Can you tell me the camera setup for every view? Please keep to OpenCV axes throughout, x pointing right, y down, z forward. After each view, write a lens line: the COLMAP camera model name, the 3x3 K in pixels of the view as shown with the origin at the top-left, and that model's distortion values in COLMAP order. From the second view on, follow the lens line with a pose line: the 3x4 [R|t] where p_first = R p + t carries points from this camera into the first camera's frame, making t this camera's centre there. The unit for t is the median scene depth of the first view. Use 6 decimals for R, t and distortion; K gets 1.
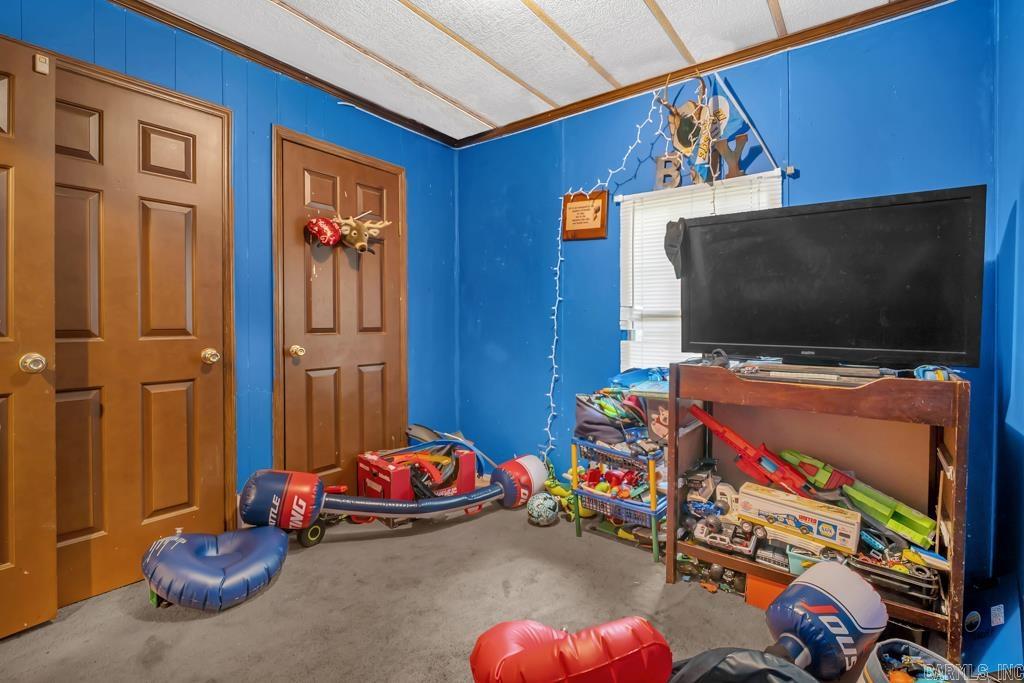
lens RADIAL K [[472.8, 0, 515.7], [0, 472.8, 336.9], [0, 0, 1]] dist [-0.007865, -0.001790]
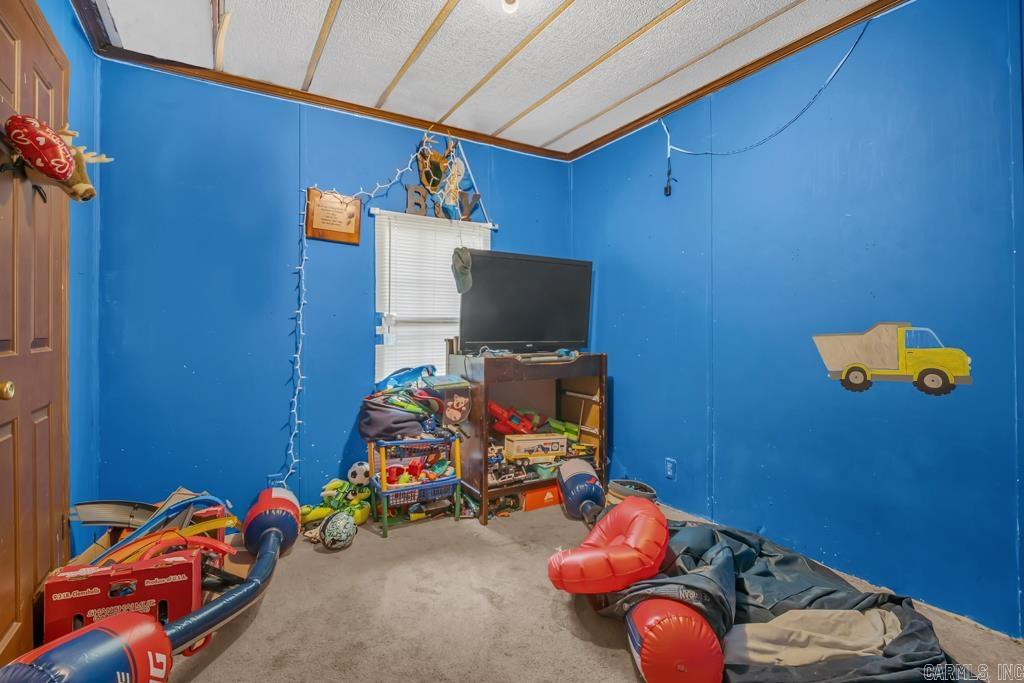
lens RADIAL K [[472.8, 0, 517.8], [0, 472.8, 333.2], [0, 0, 1]] dist [-0.007865, -0.001790]
pose [[0.340628, -0.011550, 0.940127, -0.796918], [0.033517, 0.999438, 0.000135, -0.009137], [-0.939600, 0.031464, 0.340824, 0.408753]]
